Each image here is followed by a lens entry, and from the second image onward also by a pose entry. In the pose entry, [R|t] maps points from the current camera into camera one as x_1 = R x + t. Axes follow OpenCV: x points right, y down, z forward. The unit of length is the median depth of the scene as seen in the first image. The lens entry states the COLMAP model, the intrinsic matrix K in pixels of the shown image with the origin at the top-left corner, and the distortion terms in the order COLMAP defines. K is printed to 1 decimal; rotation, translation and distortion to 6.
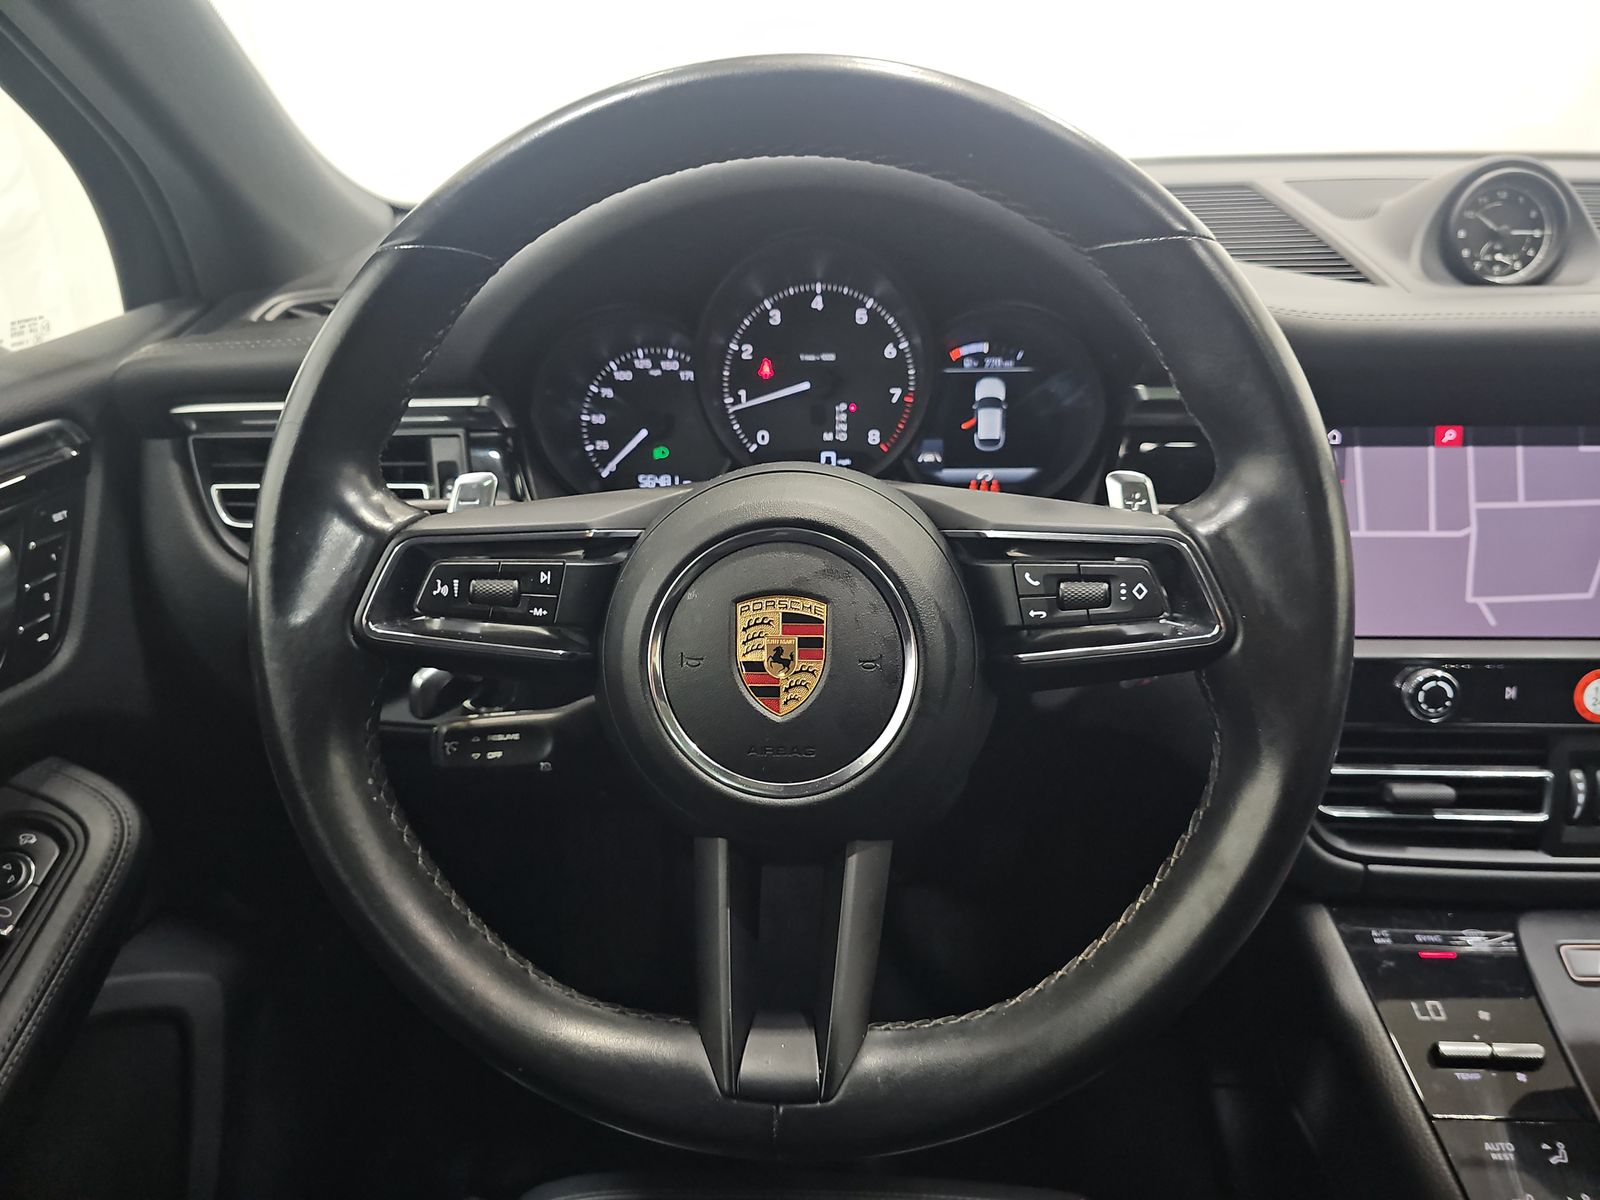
lens RADIAL K [[1078.8, 0, 846.1], [0, 1078.8, 608.1], [0, 0, 1]] dist [0.010889, -0.016244]
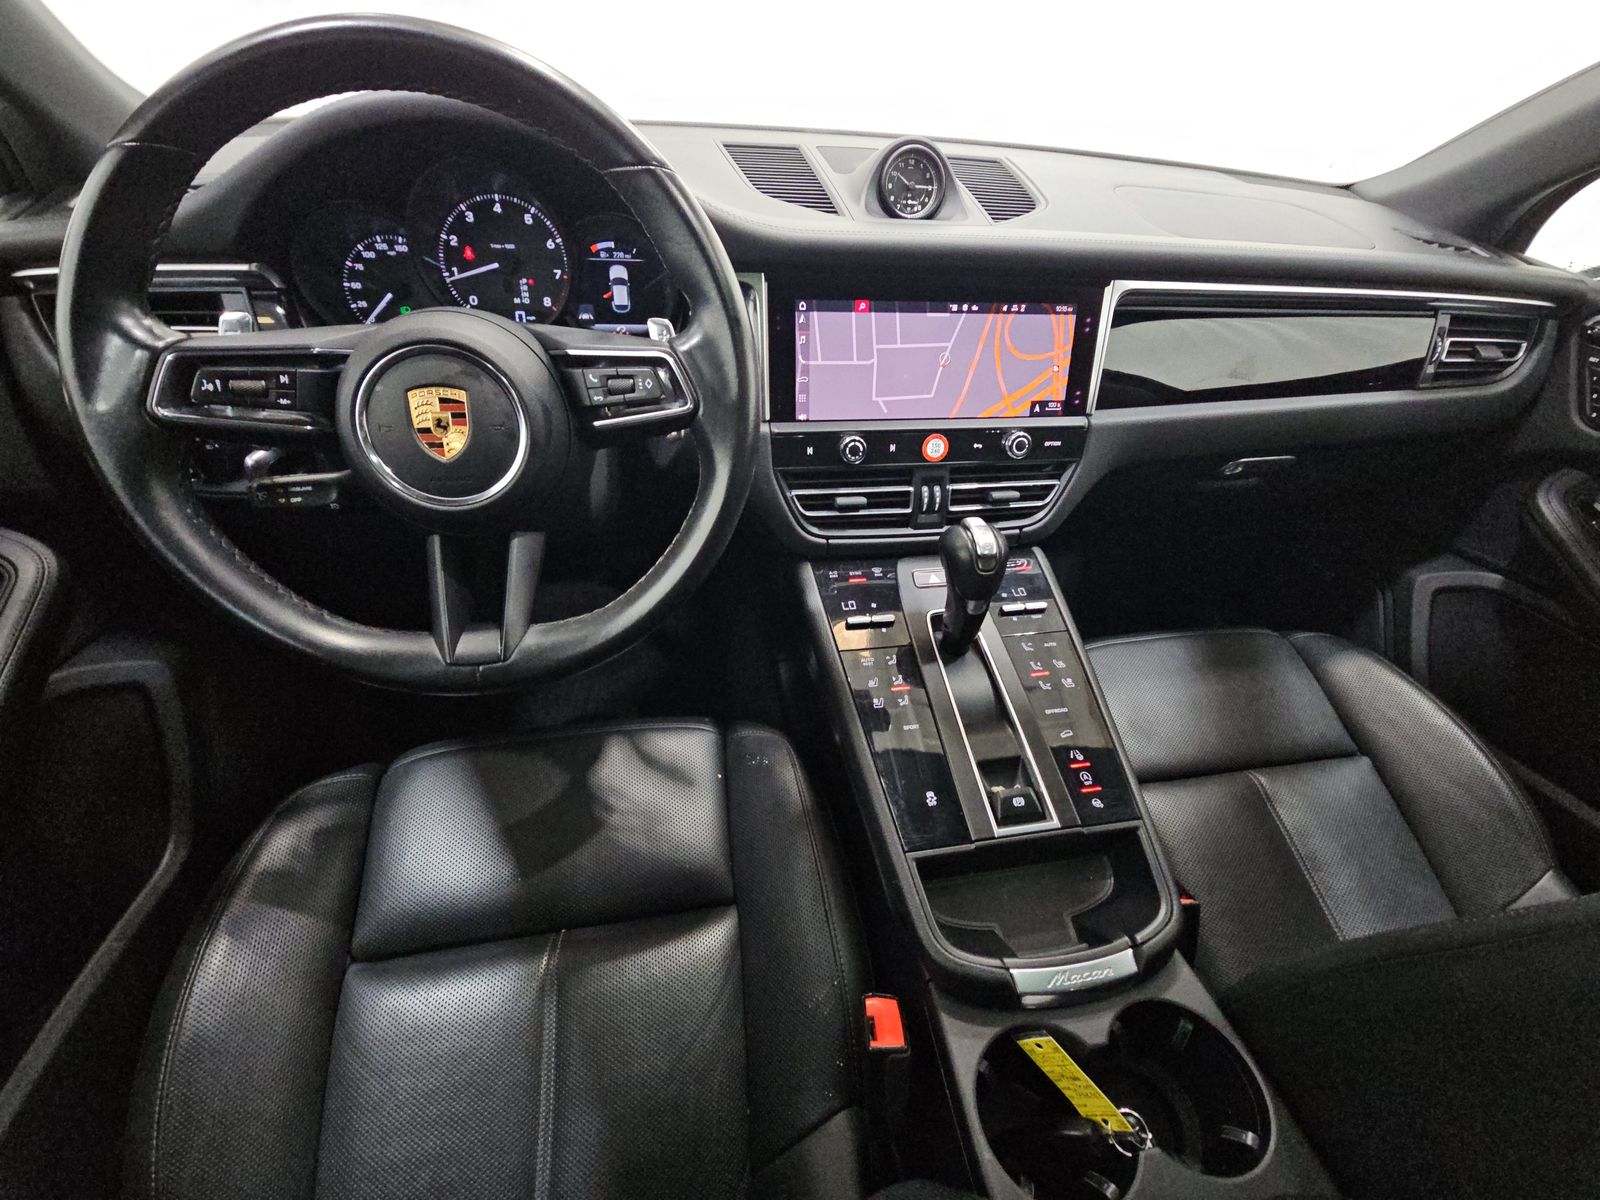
lens RADIAL K [[643.9, 0, 809.1], [0, 643.9, 596.2], [0, 0, 1]] dist [-0.001022, -0.001657]
pose [[0.970705, -0.078846, 0.226969, 0.155320], [0.022110, 0.969929, 0.242381, 0.045814], [-0.239255, -0.230262, 0.943258, -0.112513]]
